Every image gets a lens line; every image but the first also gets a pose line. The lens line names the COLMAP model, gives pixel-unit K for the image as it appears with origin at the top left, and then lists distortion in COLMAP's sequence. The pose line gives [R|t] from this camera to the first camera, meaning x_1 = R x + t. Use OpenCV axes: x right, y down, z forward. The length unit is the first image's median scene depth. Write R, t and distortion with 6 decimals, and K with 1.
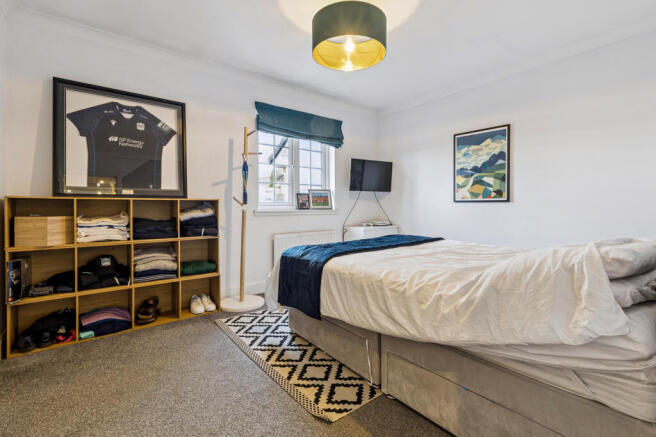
lens RADIAL K [[303.9, 0, 331.7], [0, 303.9, 215.2], [0, 0, 1]] dist [0.001772, 0.000096]
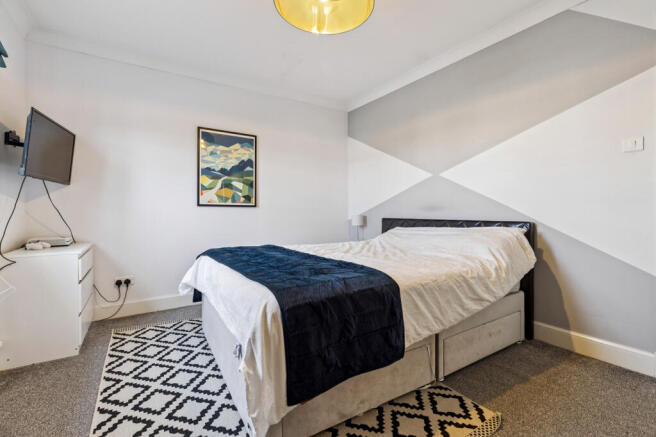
lens RADIAL K [[303.9, 0, 332.2], [0, 303.9, 214.2], [0, 0, 1]] dist [0.001772, 0.000096]
pose [[0.079136, -0.004191, 0.996855, -0.449095], [0.025969, 0.999660, 0.002141, -0.013052], [-0.996526, 0.025718, 0.079218, 0.608690]]
